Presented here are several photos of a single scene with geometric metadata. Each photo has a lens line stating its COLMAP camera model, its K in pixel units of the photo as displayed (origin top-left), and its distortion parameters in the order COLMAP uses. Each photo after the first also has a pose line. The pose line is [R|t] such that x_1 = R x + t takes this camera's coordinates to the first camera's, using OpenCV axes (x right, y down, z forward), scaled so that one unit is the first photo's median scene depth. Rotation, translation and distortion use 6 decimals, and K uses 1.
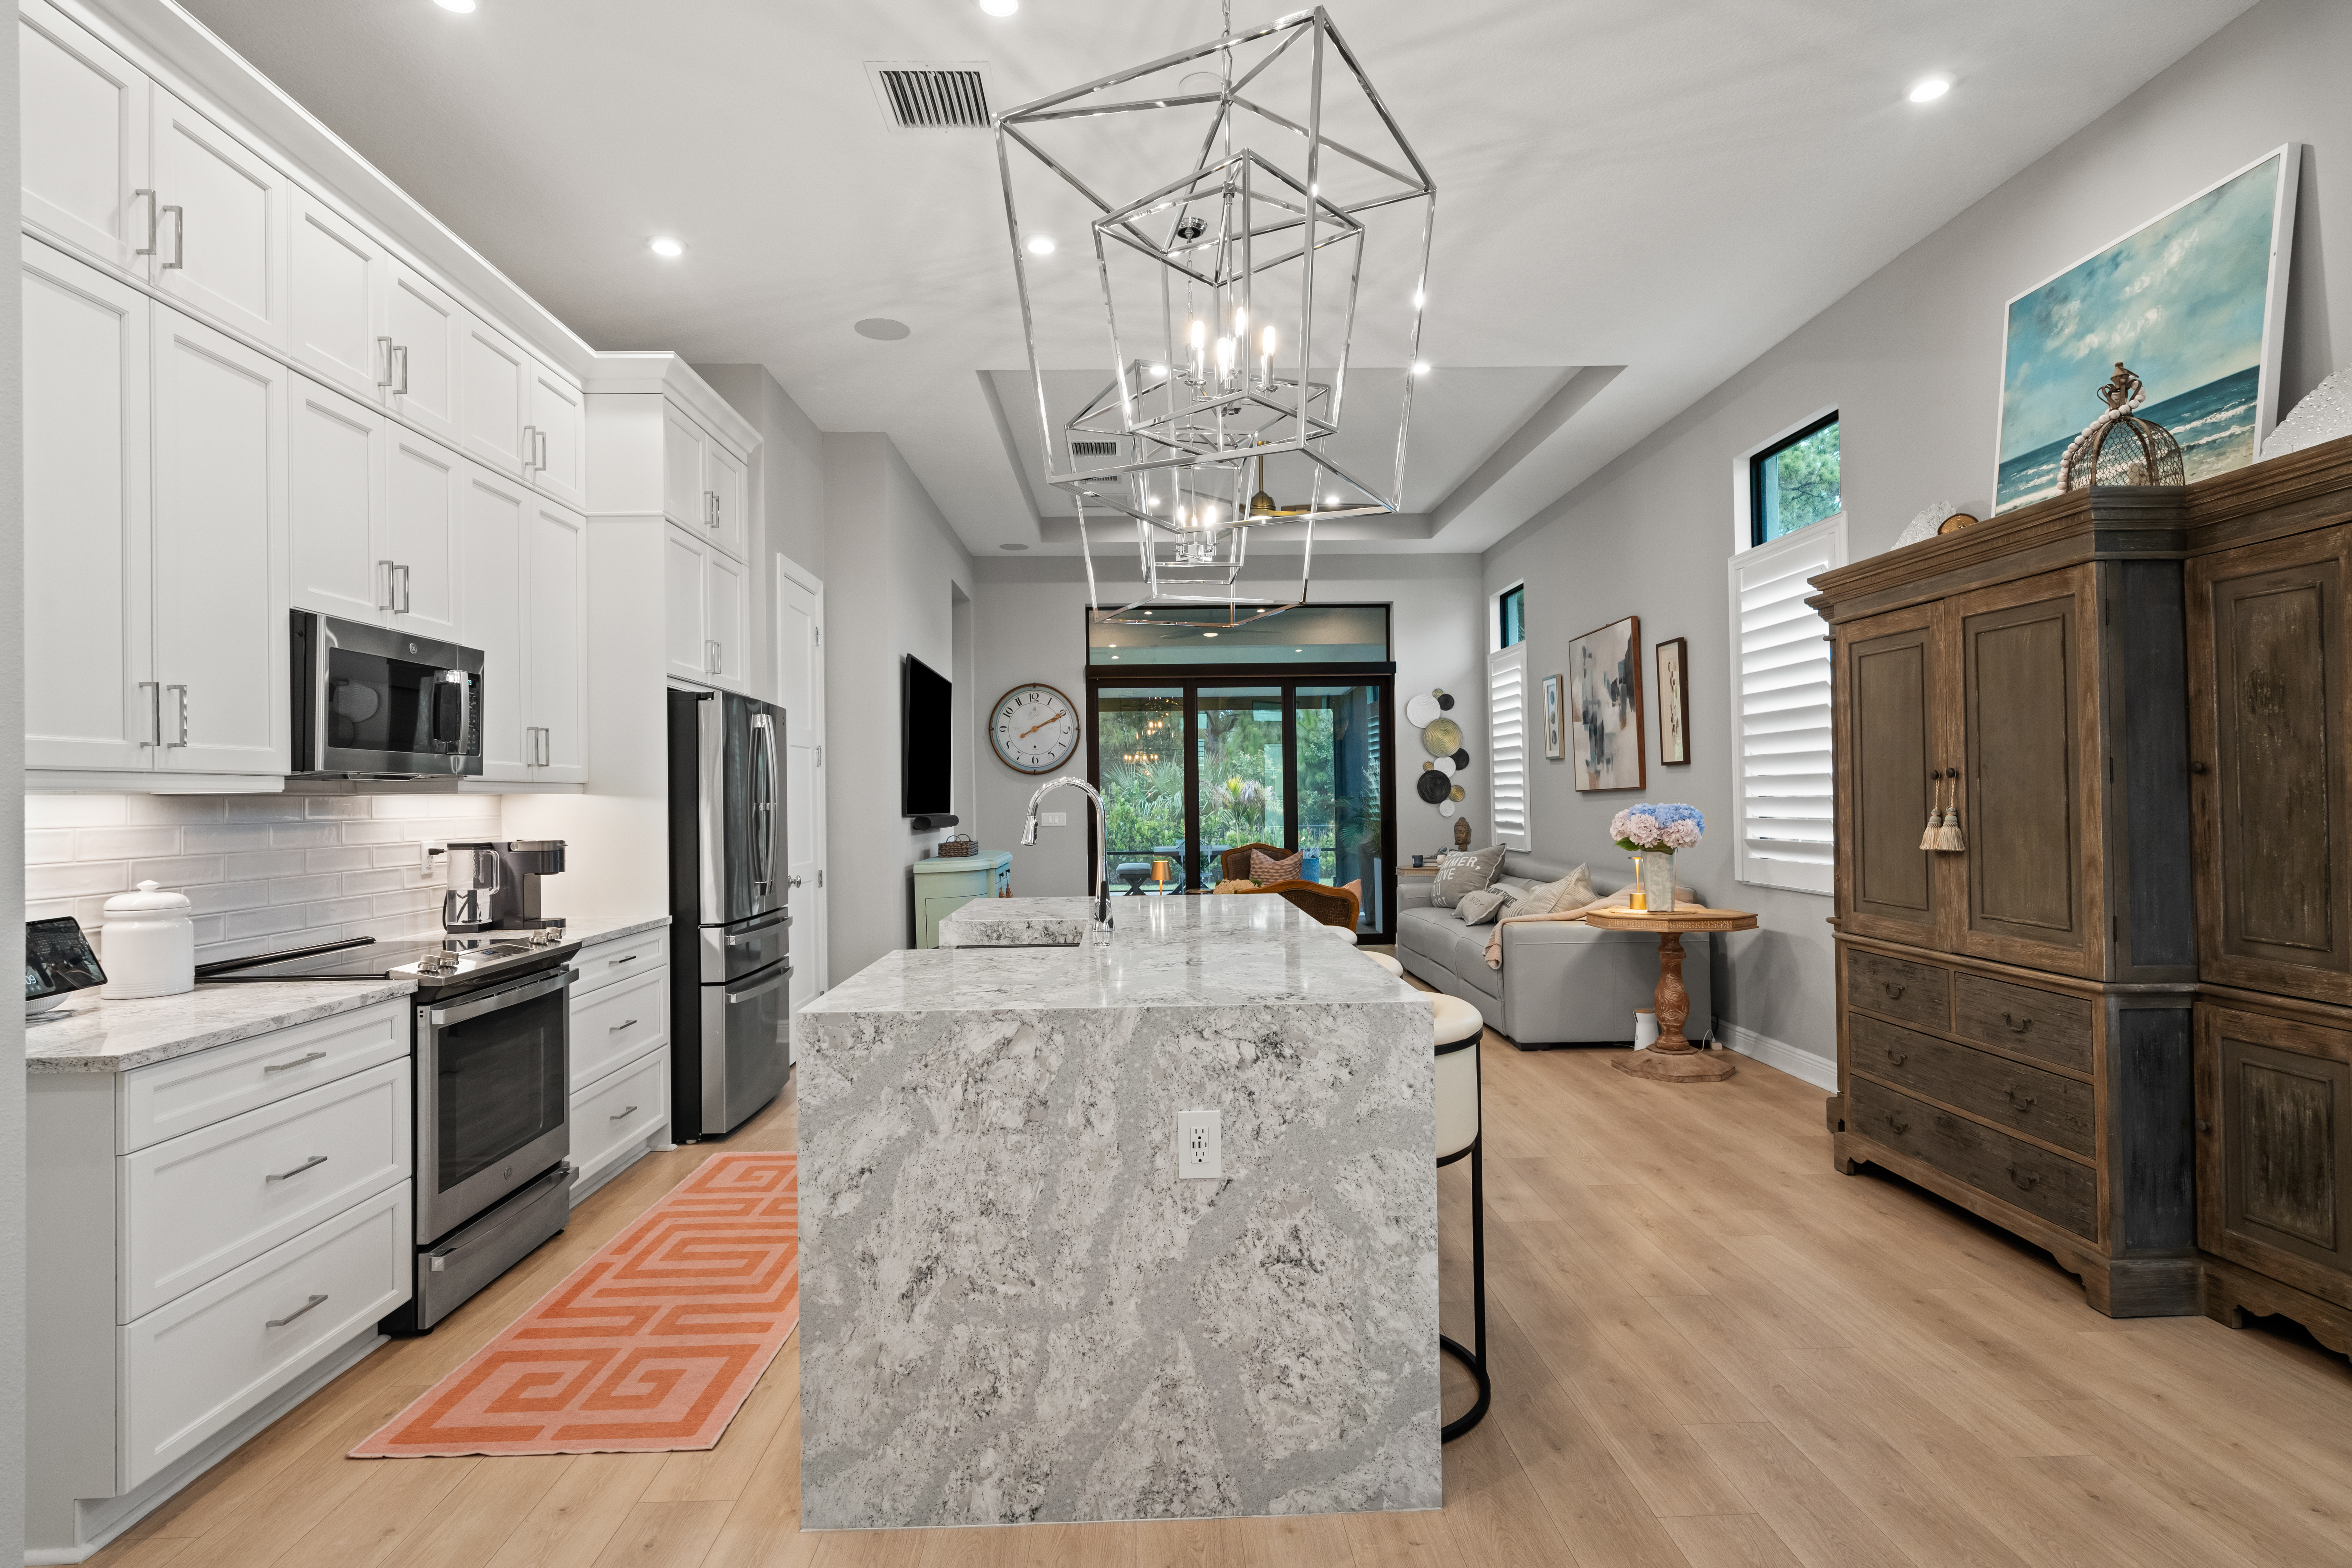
lens RADIAL K [[1185.9, 0, 1167.9], [0, 1185.9, 781.3], [0, 0, 1]] dist [0.003313, 0.002457]
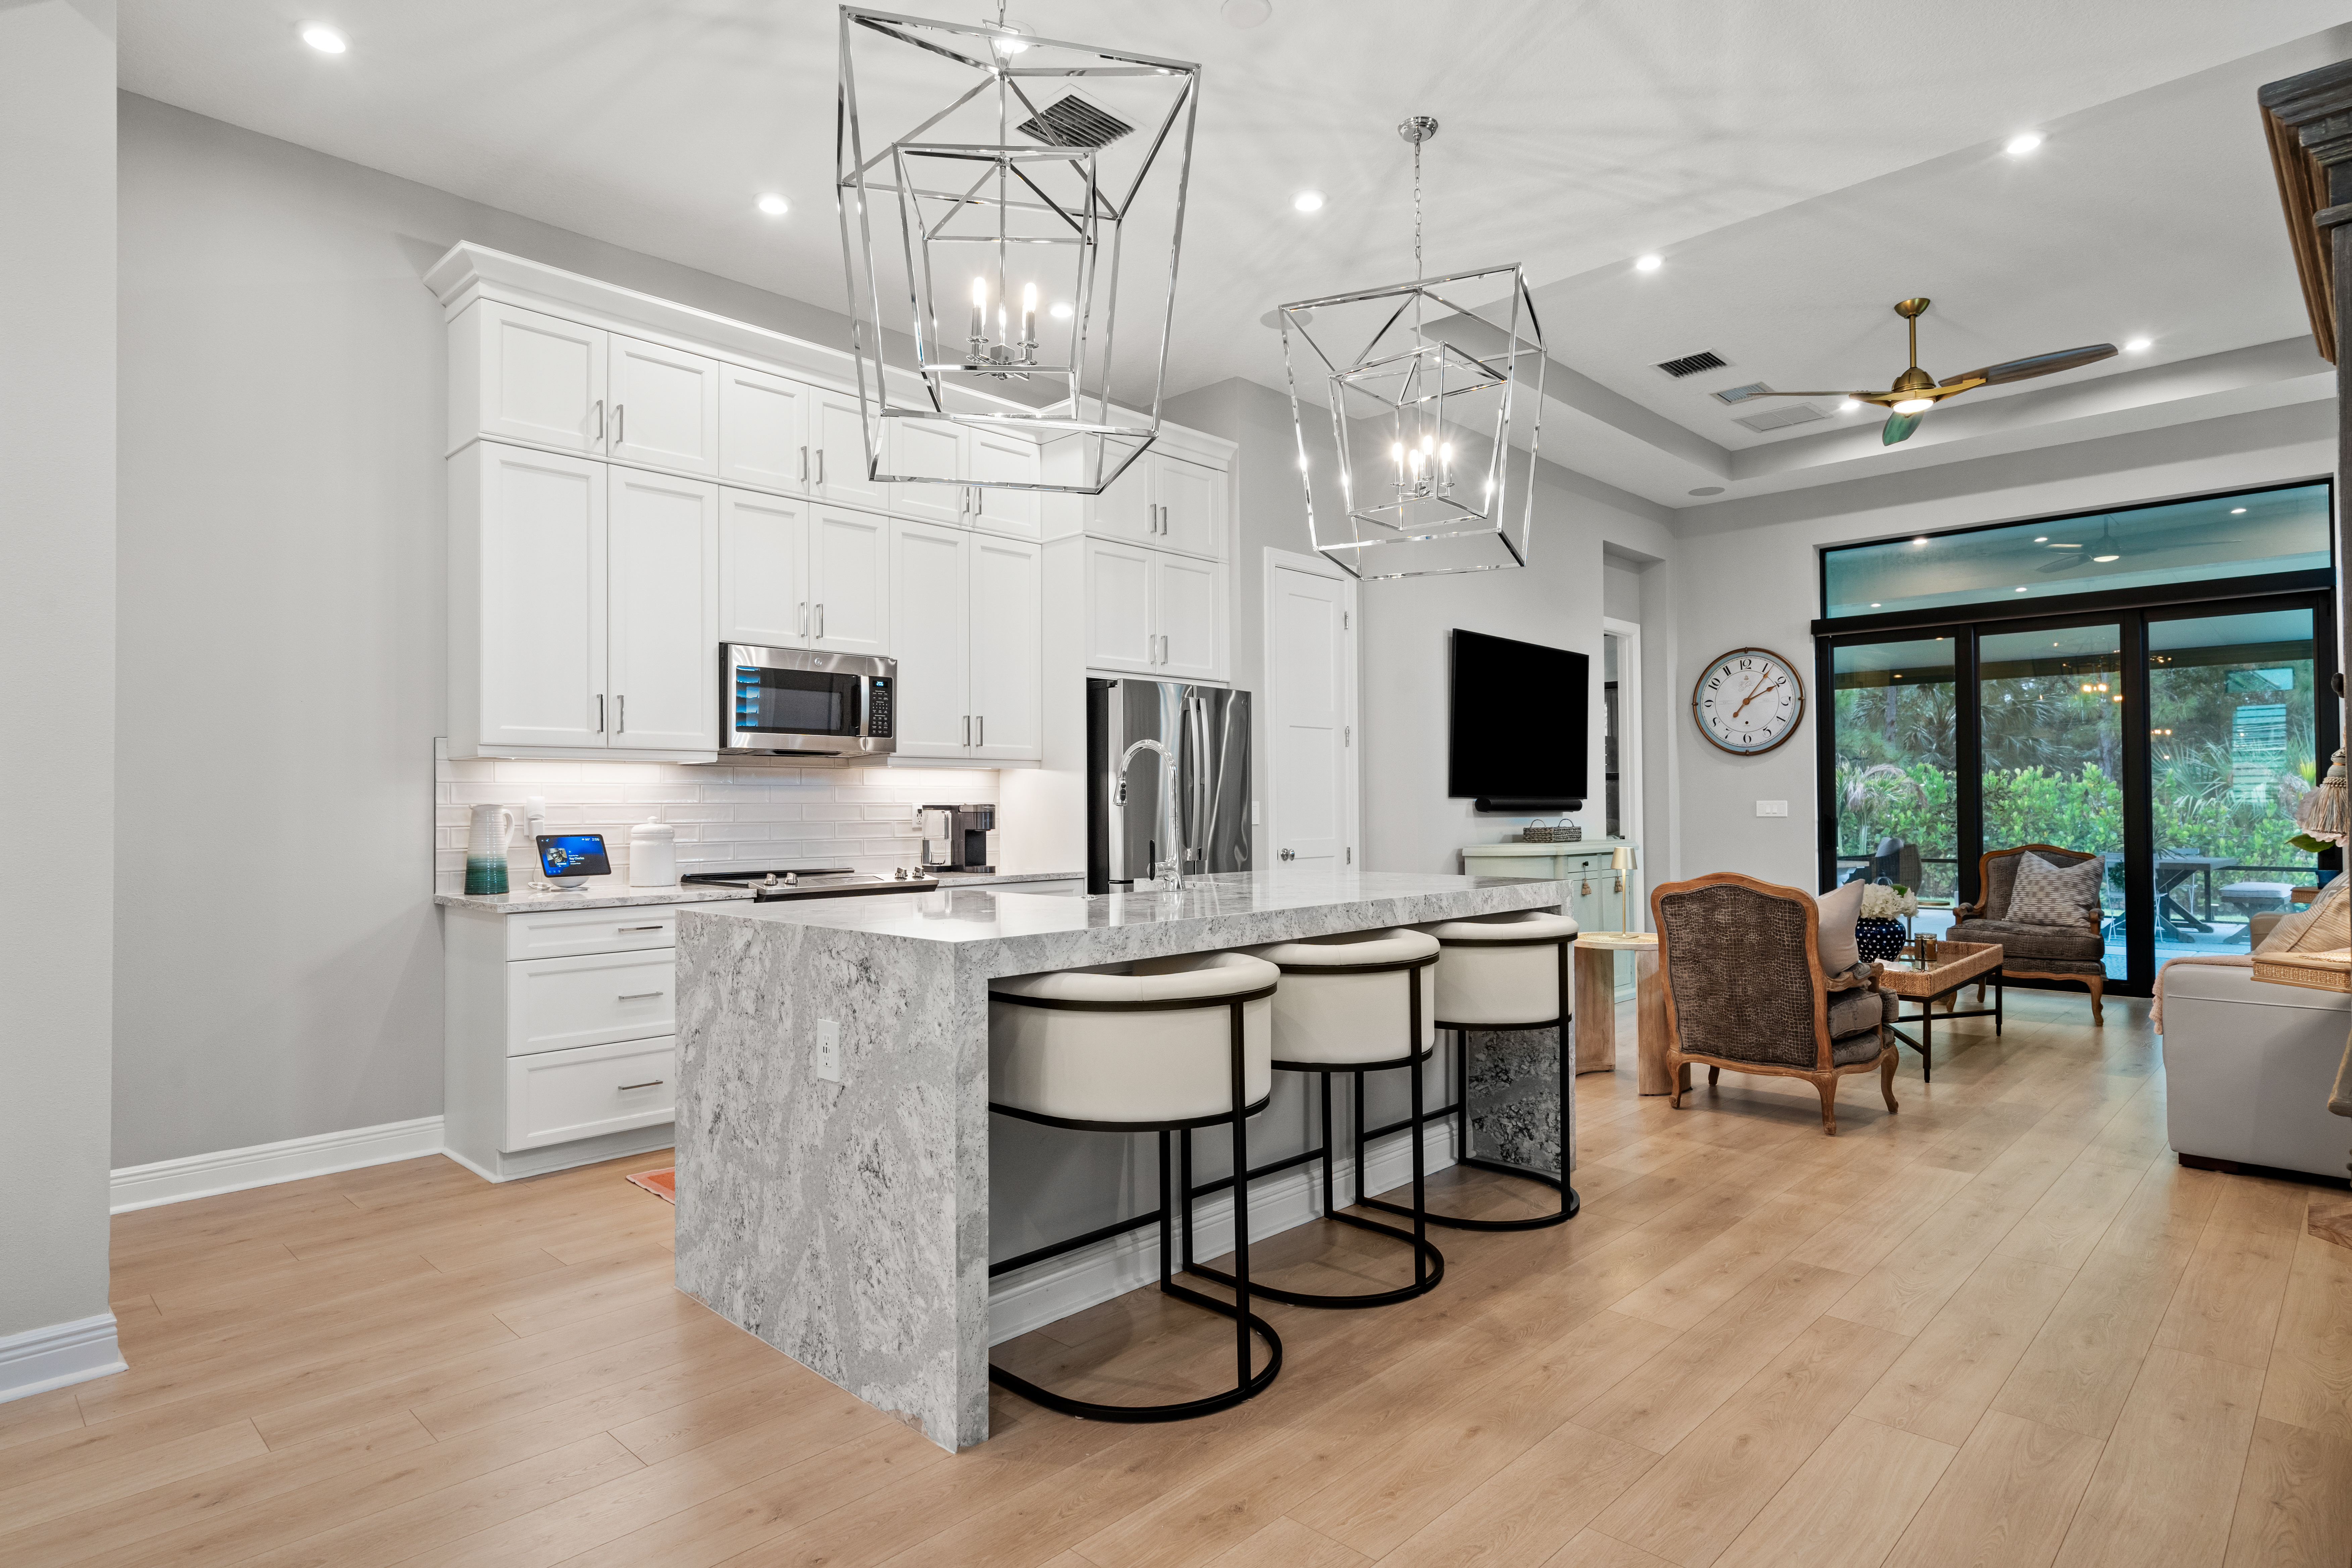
lens RADIAL K [[1241.4, 0, 1176.0], [0, 1241.4, 784.0], [0, 0, 1]] dist [0.013976, 0.000221]
pose [[0.698083, -0.002458, -0.716012, 0.756373], [0.005132, 0.999986, 0.001570, 0.035223], [0.715998, -0.004771, 0.698086, 0.279081]]
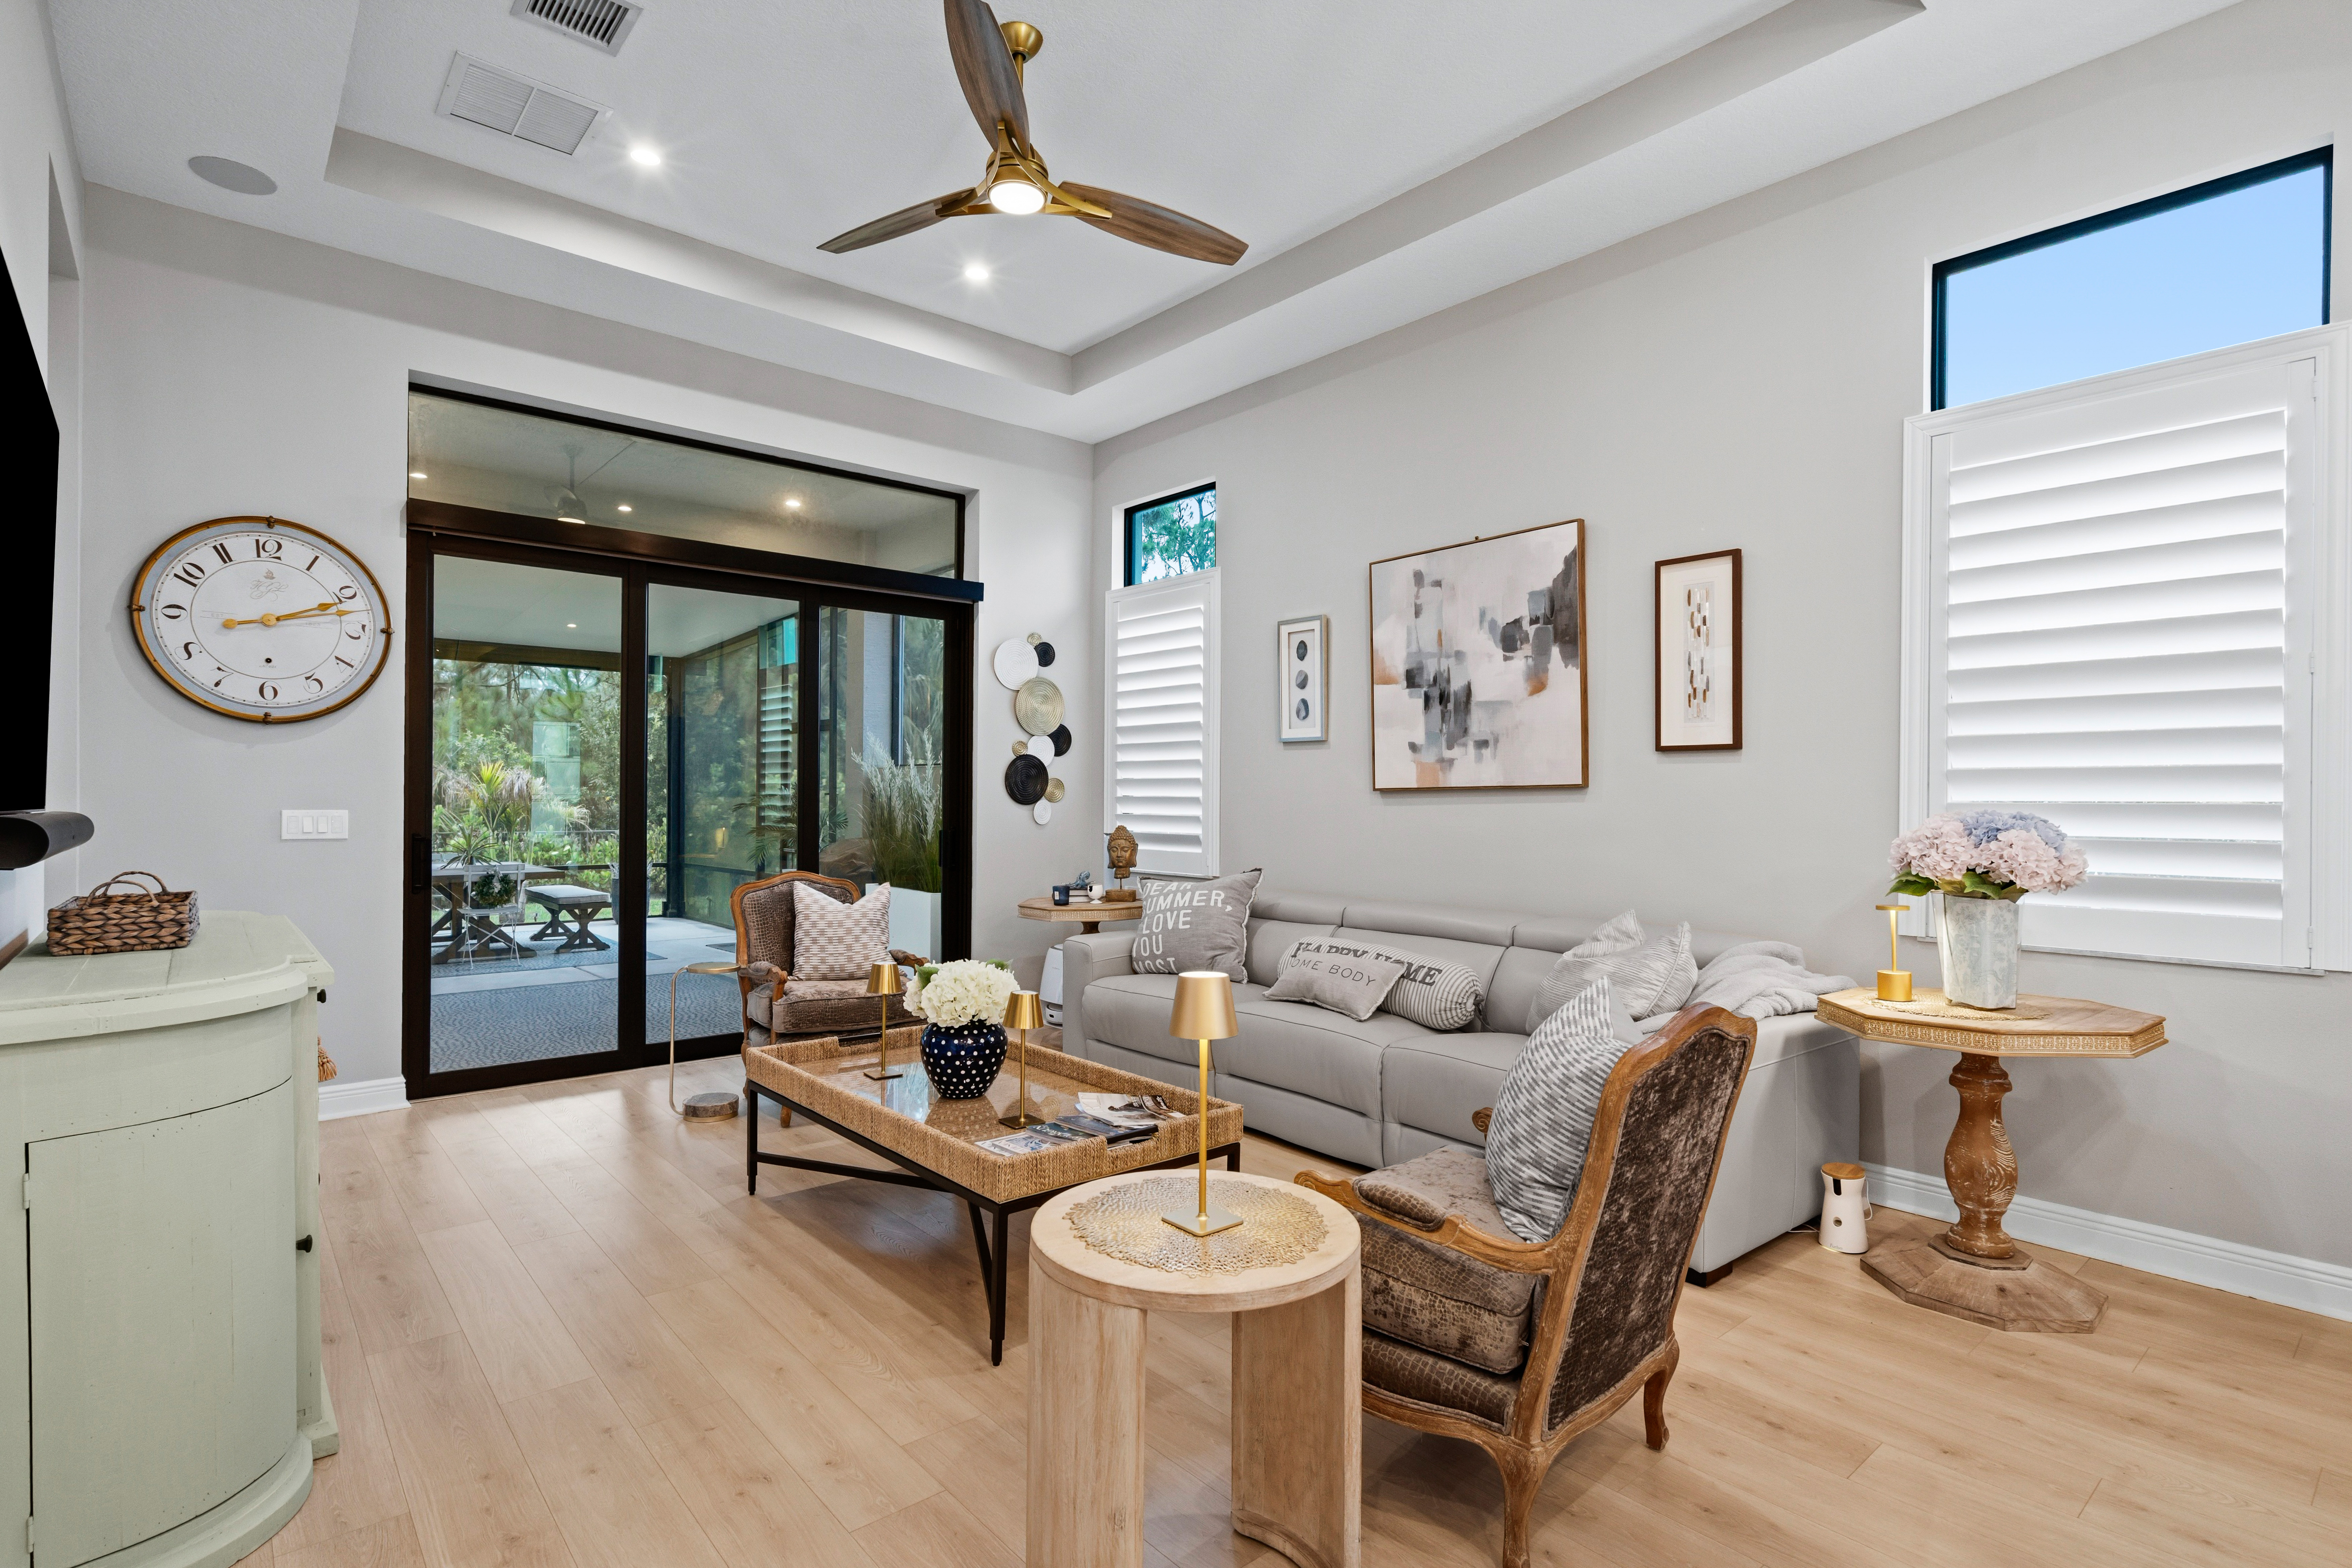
lens RADIAL K [[1142.4, 0, 1169.1], [0, 1142.4, 801.4], [0, 0, 1]] dist [0.001978, 0.000725]
pose [[0.777276, 0.019230, 0.628866, -0.373698], [-0.027769, 0.999607, 0.003756, 0.039266], [-0.628546, -0.020383, 0.777505, 1.439389]]
